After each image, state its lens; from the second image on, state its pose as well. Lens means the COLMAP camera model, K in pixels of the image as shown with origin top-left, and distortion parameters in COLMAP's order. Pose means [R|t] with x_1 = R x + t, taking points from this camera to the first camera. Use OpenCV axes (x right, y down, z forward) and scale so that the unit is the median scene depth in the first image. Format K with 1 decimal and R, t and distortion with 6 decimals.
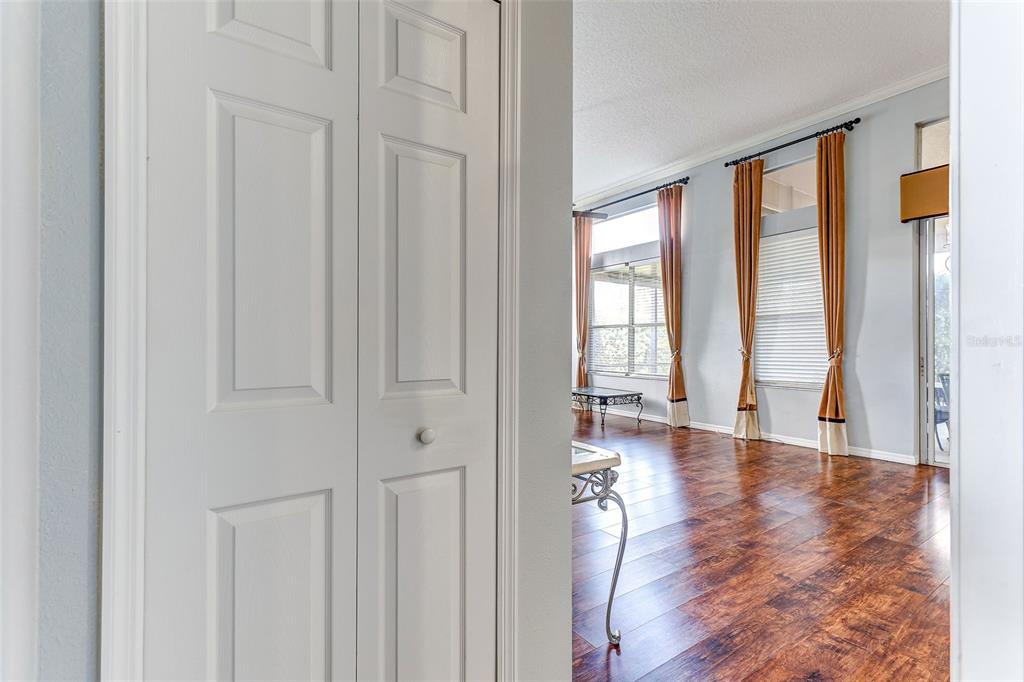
lens RADIAL K [[456.1, 0, 516.5], [0, 456.1, 343.4], [0, 0, 1]] dist [0.008596, -0.001375]
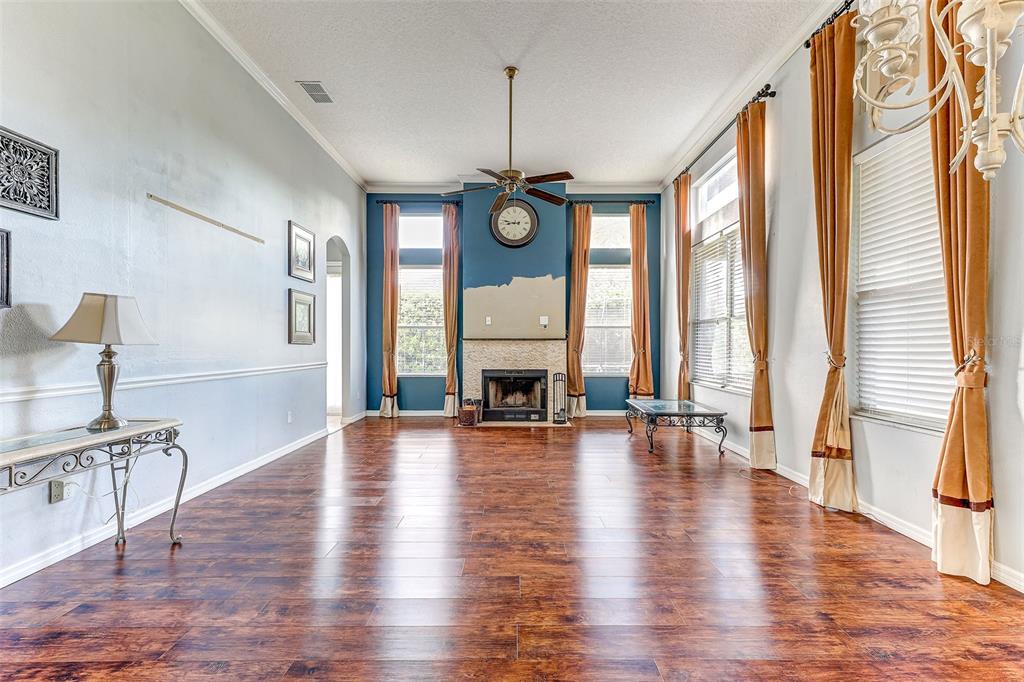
lens RADIAL K [[456.1, 0, 518.0], [0, 456.1, 343.4], [0, 0, 1]] dist [0.008596, -0.001375]
pose [[0.828741, -0.002358, -0.559628, 0.506397], [0.000450, 0.999994, -0.003548, 0.004630], [0.559633, 0.002688, 0.828736, 0.303680]]
